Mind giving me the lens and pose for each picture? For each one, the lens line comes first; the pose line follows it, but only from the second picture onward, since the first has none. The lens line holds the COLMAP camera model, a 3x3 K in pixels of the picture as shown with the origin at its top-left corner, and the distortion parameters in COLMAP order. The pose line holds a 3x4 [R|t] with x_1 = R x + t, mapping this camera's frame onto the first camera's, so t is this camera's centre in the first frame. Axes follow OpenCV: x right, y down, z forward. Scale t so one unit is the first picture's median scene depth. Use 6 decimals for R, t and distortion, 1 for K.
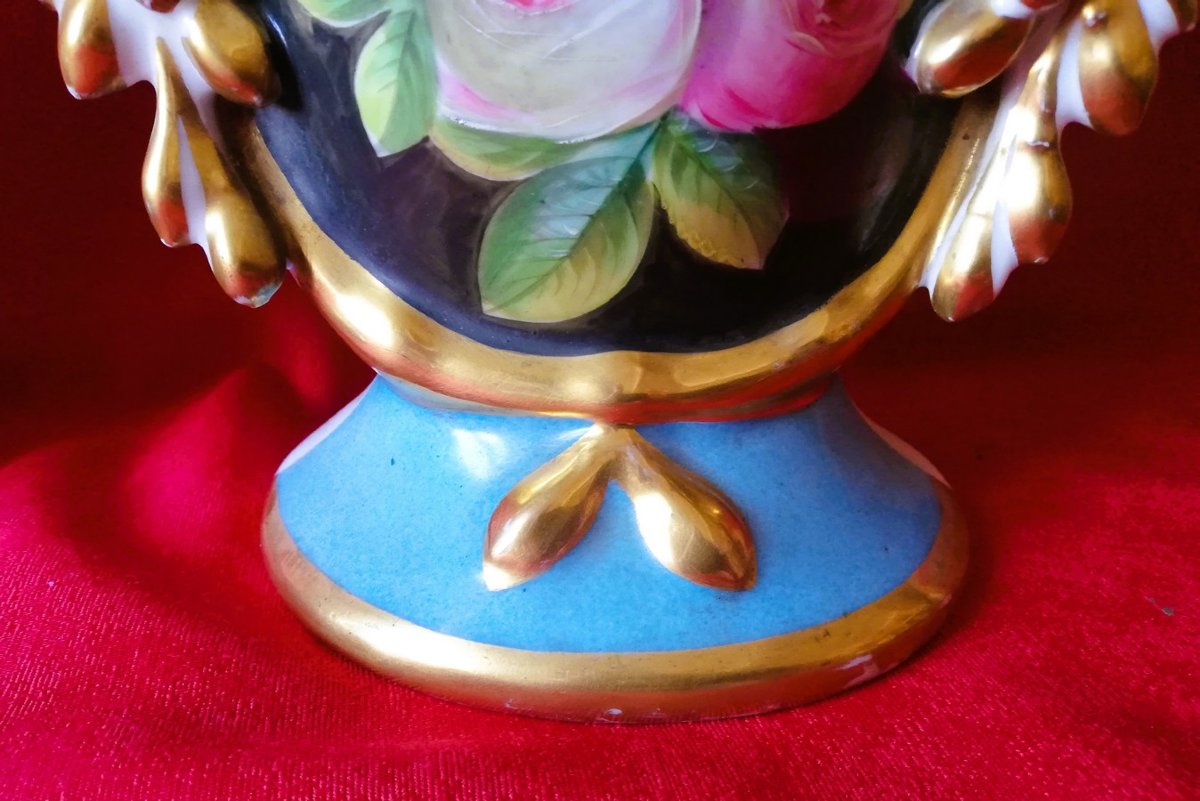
lens RADIAL K [[960.5, 0, 598.5], [0, 960.5, 460.9], [0, 0, 1]] dist [-0.000114, -0.001209]
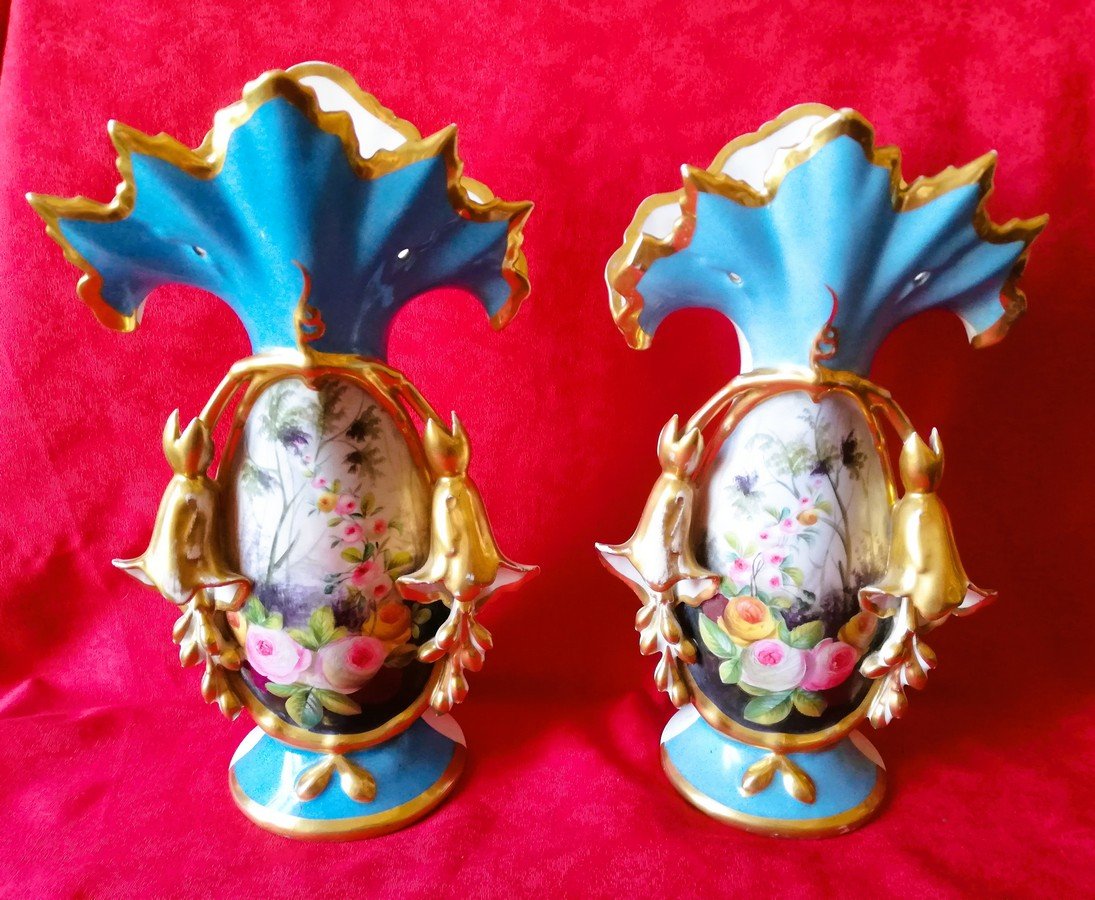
lens RADIAL K [[879.8, 0, 575.1], [0, 879.8, 450.1], [0, 0, 1]] dist [-0.002517, -0.005427]
pose [[0.989654, 0.047773, -0.135288, -0.383659], [-0.064495, 0.990426, -0.122053, -0.787198], [0.128162, 0.129515, 0.983260, -2.784636]]
